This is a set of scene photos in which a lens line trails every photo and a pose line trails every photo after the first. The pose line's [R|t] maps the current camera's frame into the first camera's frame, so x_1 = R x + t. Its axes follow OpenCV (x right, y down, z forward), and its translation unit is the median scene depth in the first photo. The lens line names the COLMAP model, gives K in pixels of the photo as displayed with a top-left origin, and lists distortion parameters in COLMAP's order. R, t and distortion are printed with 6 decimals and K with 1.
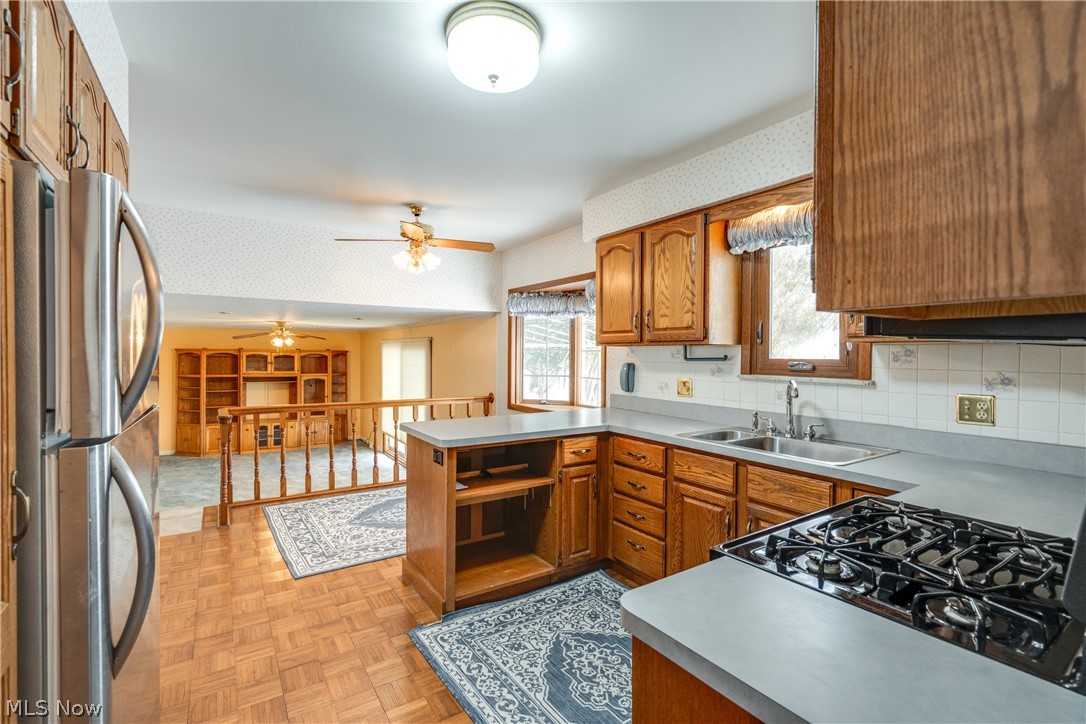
lens RADIAL K [[495.8, 0, 522.5], [0, 495.8, 351.2], [0, 0, 1]] dist [-0.012594, 0.004398]
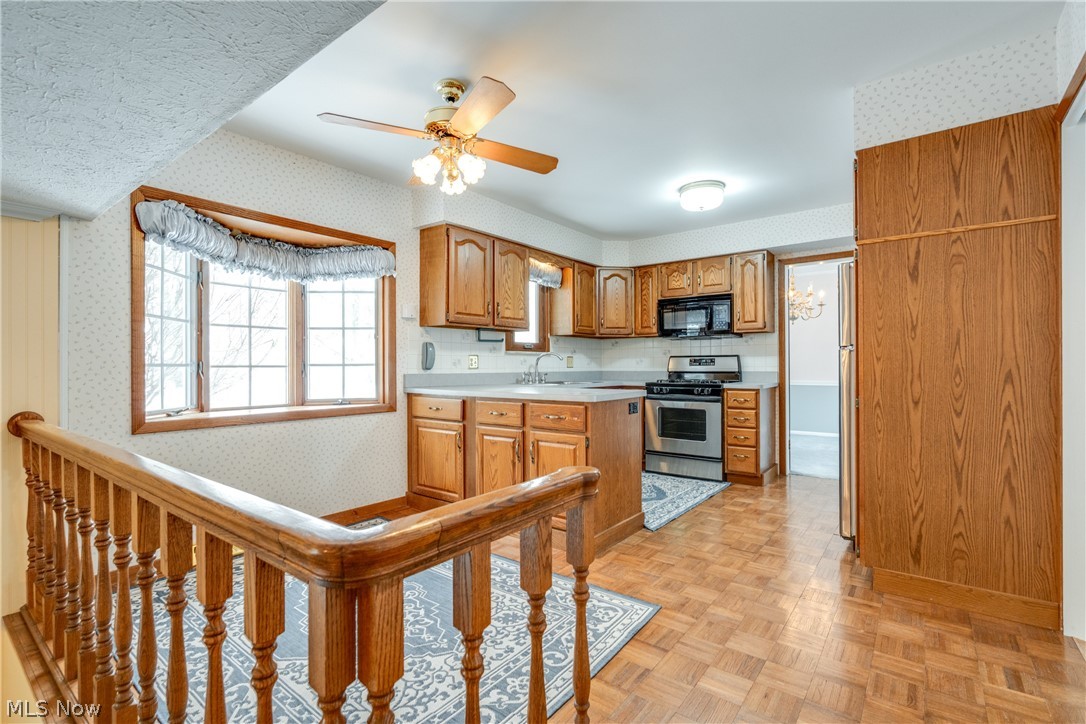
lens RADIAL K [[495.8, 0, 559.5], [0, 495.8, 368.6], [0, 0, 1]] dist [-0.012594, 0.004398]
pose [[-0.377489, -0.009802, 0.925962, -0.625886], [0.000177, 0.999943, 0.010657, 0.048980], [-0.926014, 0.004187, -0.377466, 0.806425]]
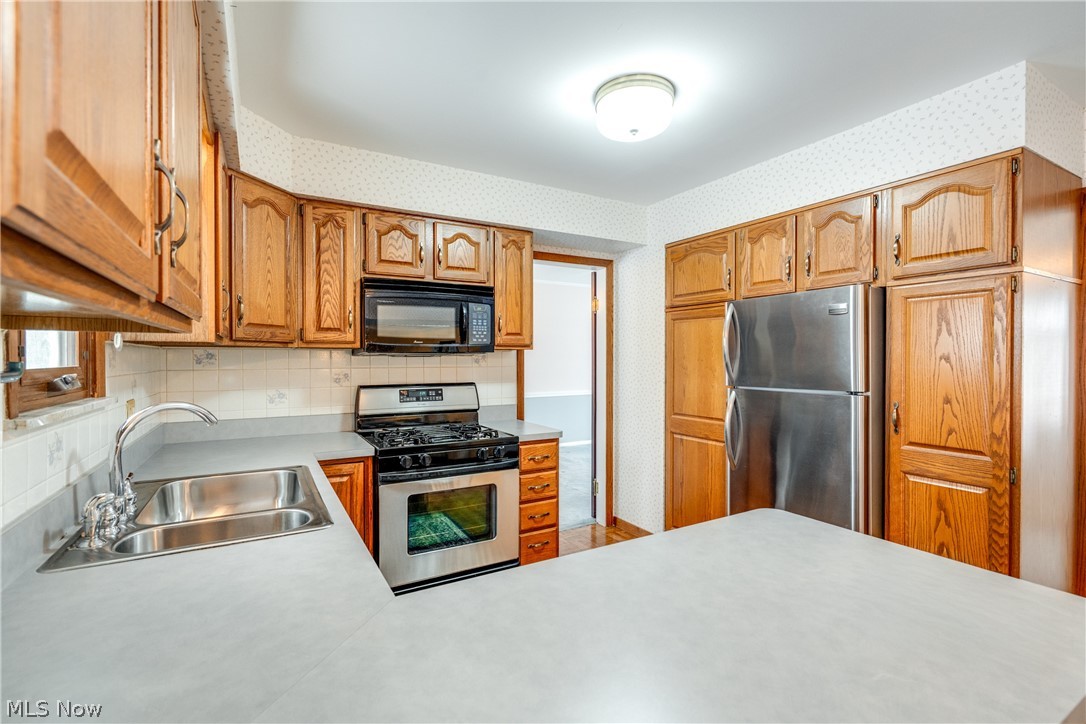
lens RADIAL K [[495.8, 0, 535.9], [0, 495.8, 361.8], [0, 0, 1]] dist [-0.012594, 0.004398]
pose [[-0.999079, -0.006157, 0.042460, 0.057471], [-0.006107, 0.999980, 0.001311, 0.003660], [-0.042468, 0.001050, -0.999097, 0.735488]]
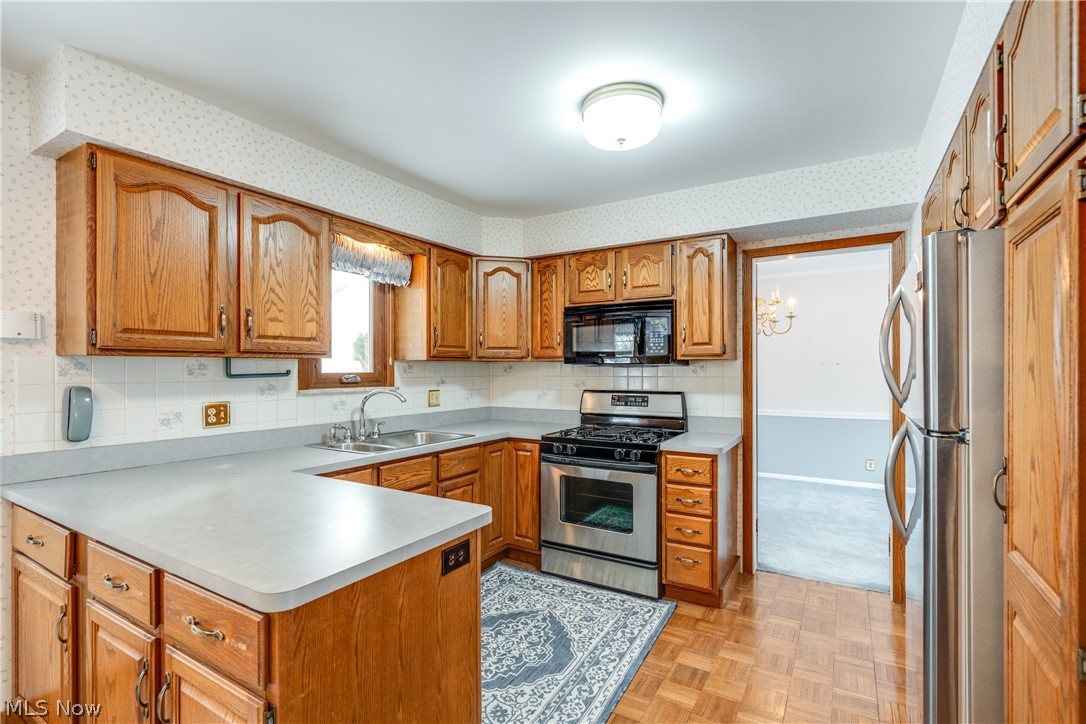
lens RADIAL K [[495.8, 0, 539.4], [0, 495.8, 363.8], [0, 0, 1]] dist [-0.012594, 0.004398]
pose [[-0.447975, 0.001861, 0.894044, -0.342939], [-0.006808, 0.999962, -0.005493, -0.000880], [-0.894020, -0.008547, -0.447945, 0.562893]]
